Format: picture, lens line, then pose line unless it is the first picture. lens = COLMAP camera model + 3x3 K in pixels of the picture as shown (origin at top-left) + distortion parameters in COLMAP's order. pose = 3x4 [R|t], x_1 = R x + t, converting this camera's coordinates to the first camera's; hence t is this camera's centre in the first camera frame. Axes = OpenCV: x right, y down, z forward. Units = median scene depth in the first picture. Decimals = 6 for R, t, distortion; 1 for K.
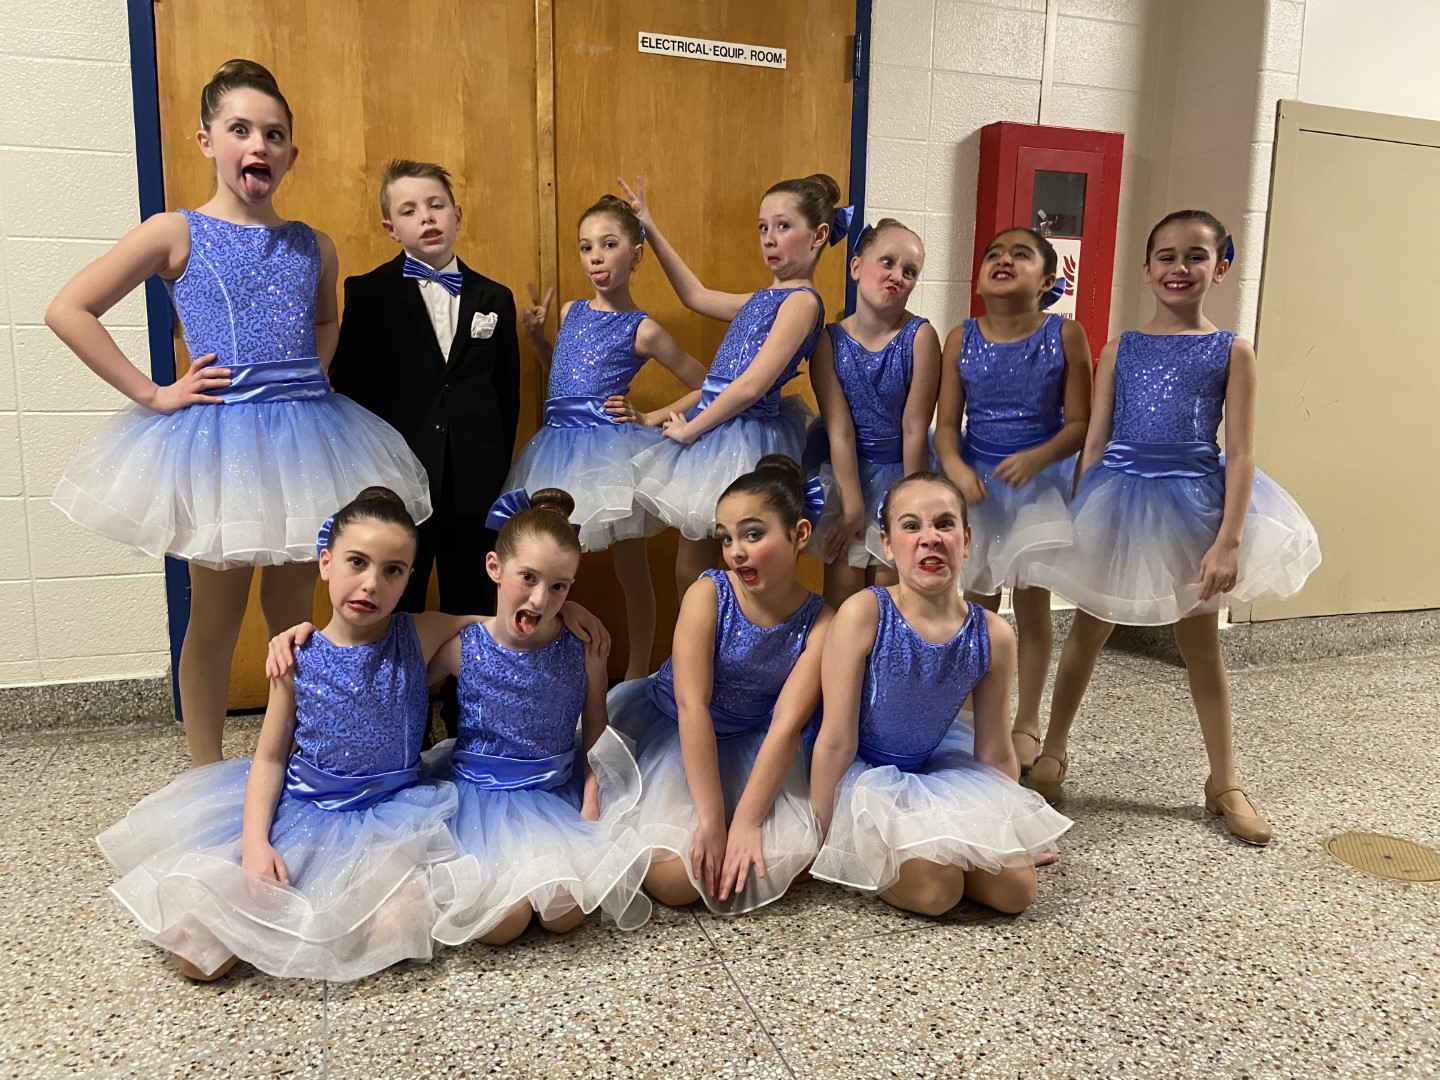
lens RADIAL K [[1099.3, 0, 732.4], [0, 1099.3, 531.8], [0, 0, 1]] dist [0.101182, -0.136327]
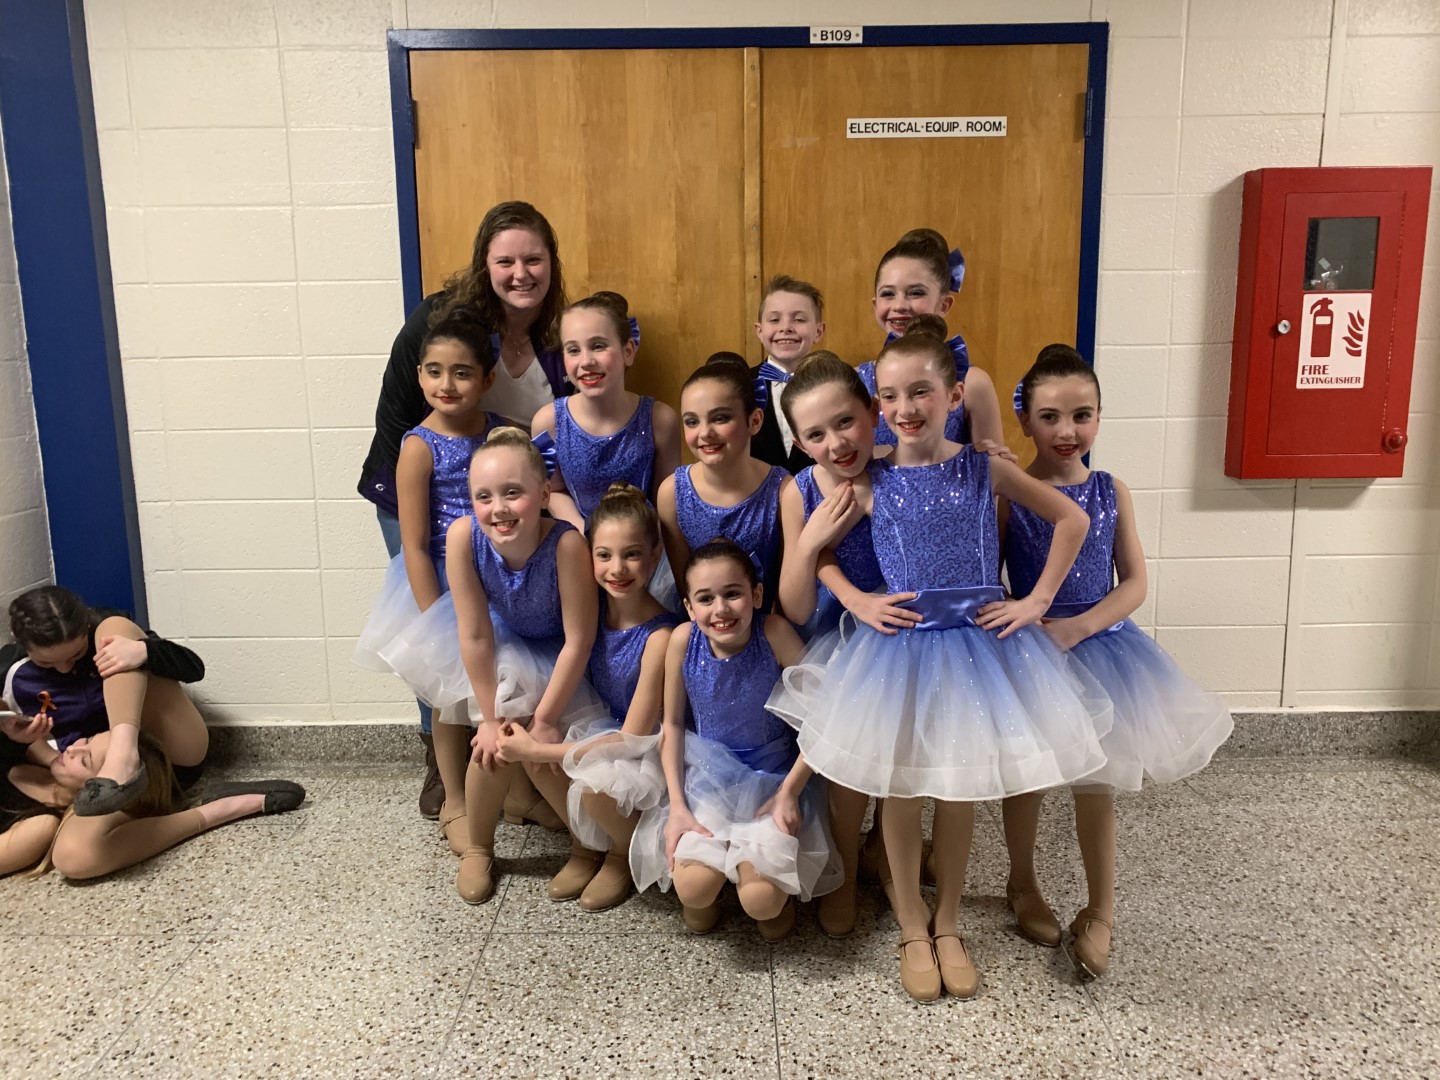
lens RADIAL K [[1124.7, 0, 723.2], [0, 1124.7, 515.4], [0, 0, 1]] dist [0.012086, -0.017337]
pose [[0.938918, 0.028172, -0.342985, 0.174696], [-0.023640, 0.999569, 0.017388, -0.111885], [0.343327, -0.008218, 0.939180, 0.011203]]
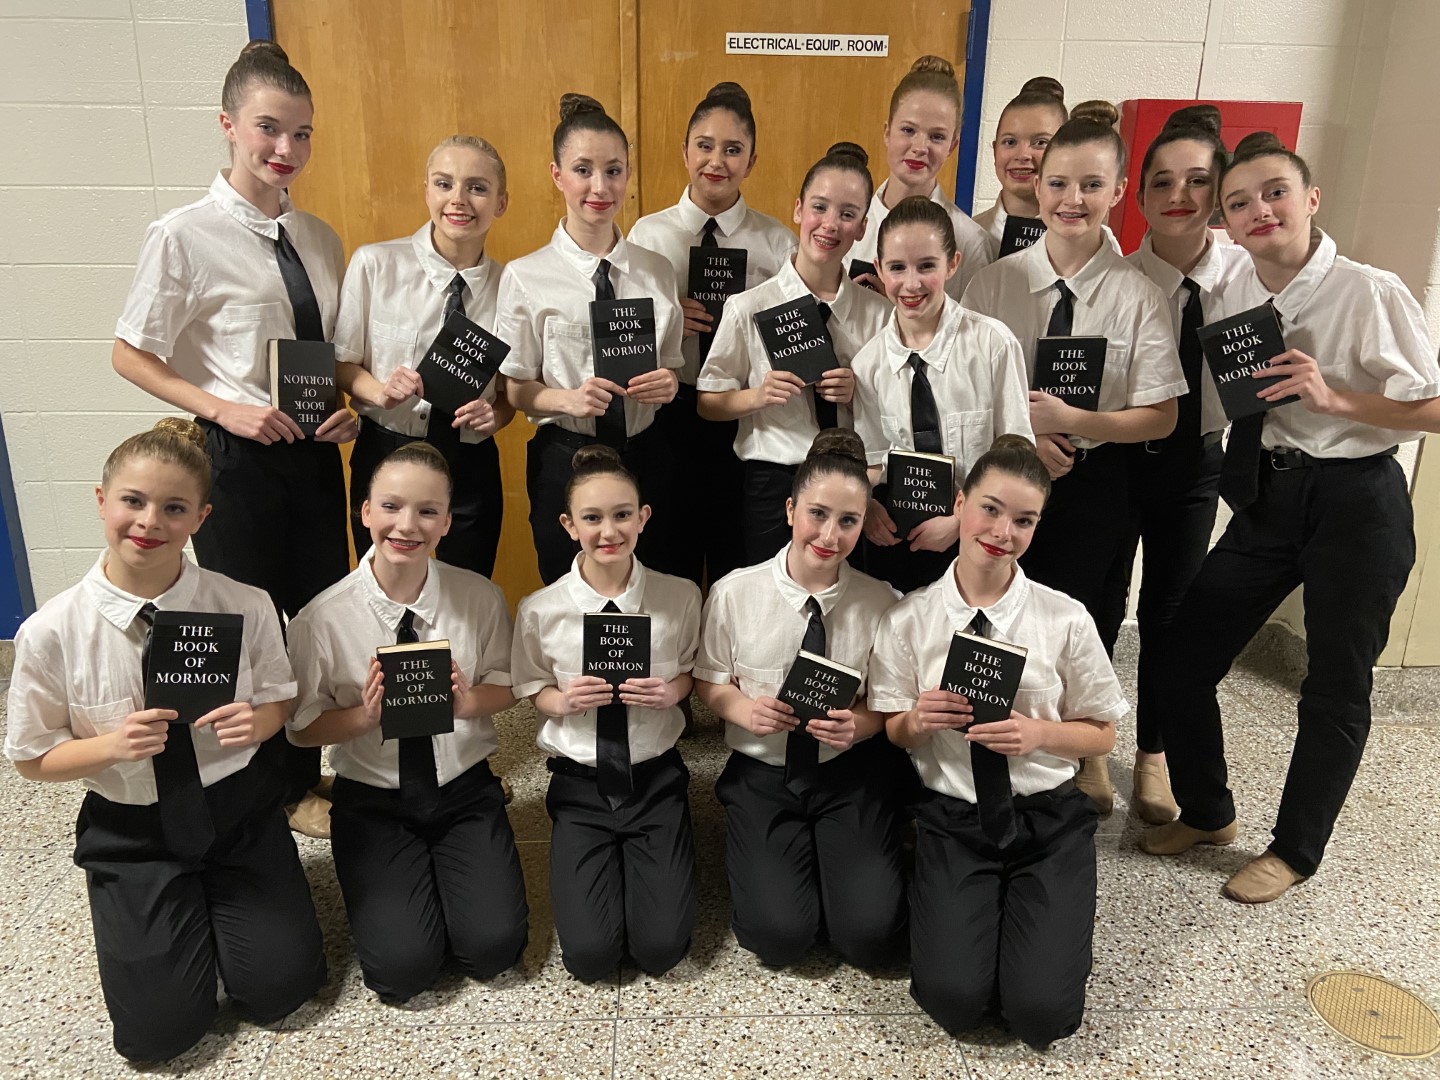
lens RADIAL K [[1099.3, 0, 726.4], [0, 1099.3, 532.1], [0, 0, 1]] dist [0.101182, -0.136327]
pose [[0.957253, 0.083258, -0.277010, 0.230890], [-0.041023, 0.987076, 0.154914, -0.175008], [0.286327, -0.136928, 0.948297, 0.017170]]
